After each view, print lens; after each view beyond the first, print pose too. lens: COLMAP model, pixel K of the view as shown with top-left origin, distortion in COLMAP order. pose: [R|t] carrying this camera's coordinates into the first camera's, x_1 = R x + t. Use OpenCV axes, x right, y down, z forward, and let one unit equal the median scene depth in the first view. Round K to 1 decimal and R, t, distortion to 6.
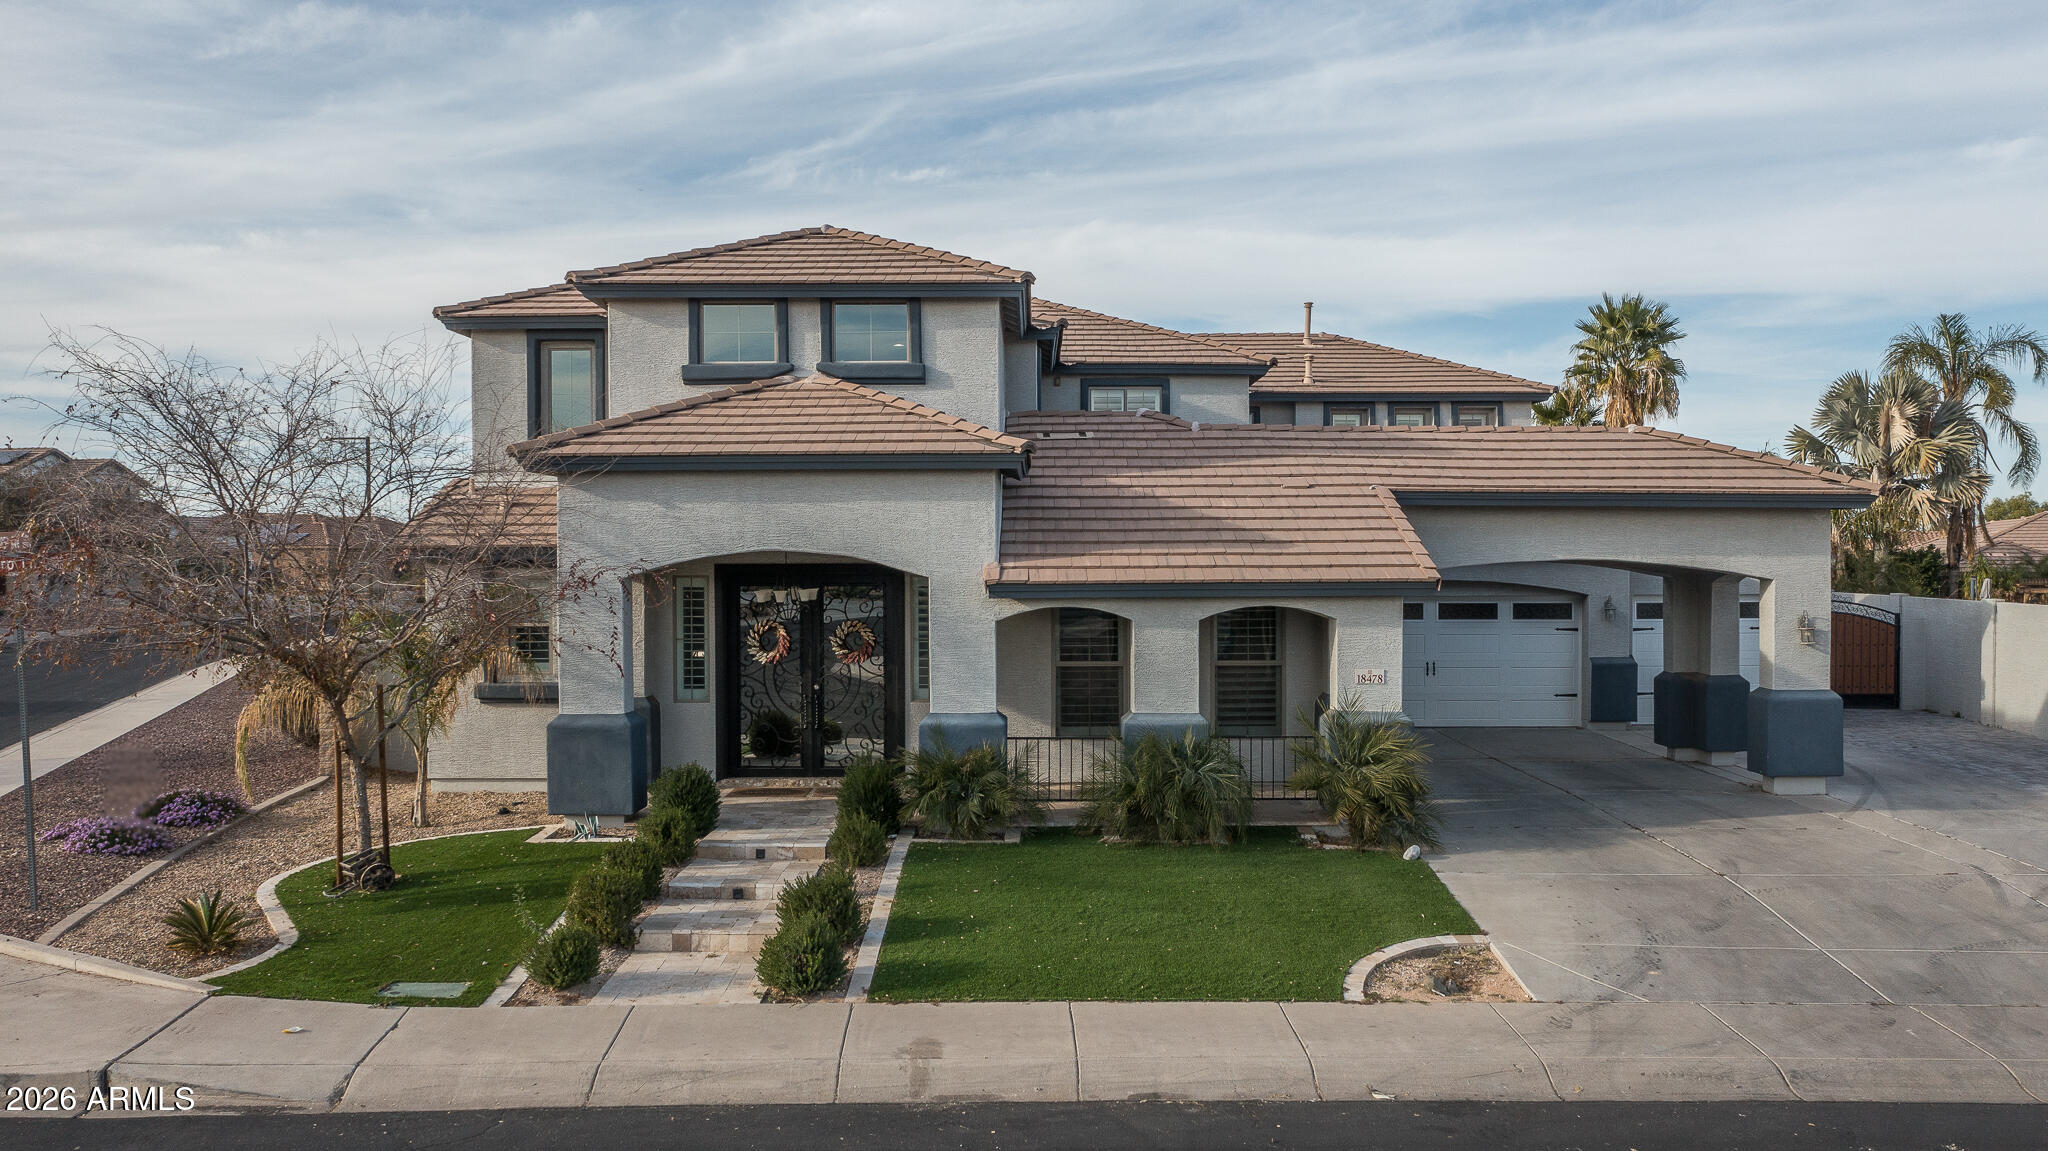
lens RADIAL K [[1591.9, 0, 1019.4], [0, 1591.9, 573.2], [0, 0, 1]] dist [-0.038189, 0.001990]
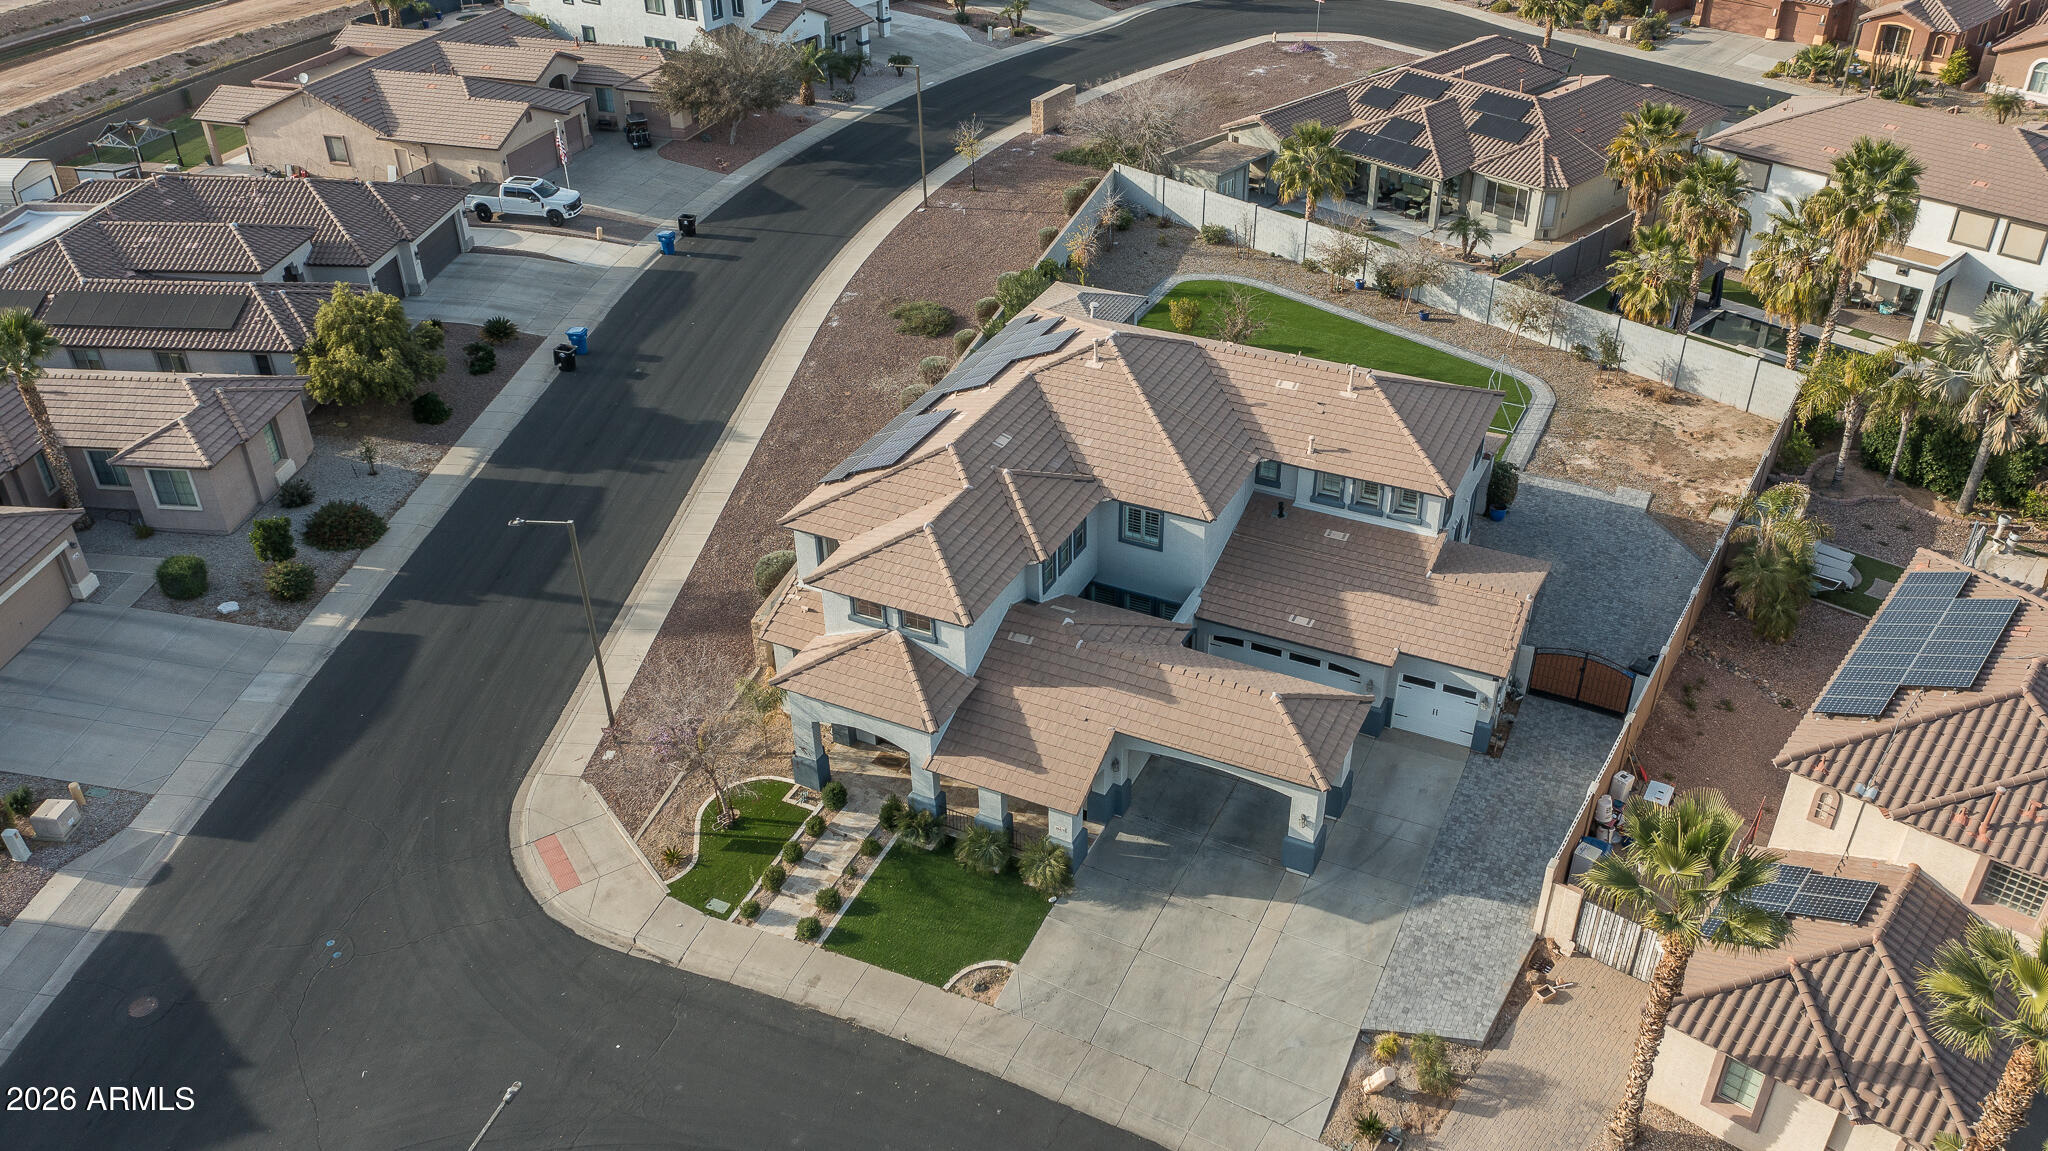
lens RADIAL K [[1591.9, 0, 1022.2], [0, 1591.9, 578.7], [0, 0, 1]] dist [-0.038189, 0.001990]
pose [[0.901058, 0.226191, -0.370042, 1.357485], [0.008160, 0.844234, 0.535913, -2.194589], [0.433621, -0.485908, 0.758859, -1.044938]]
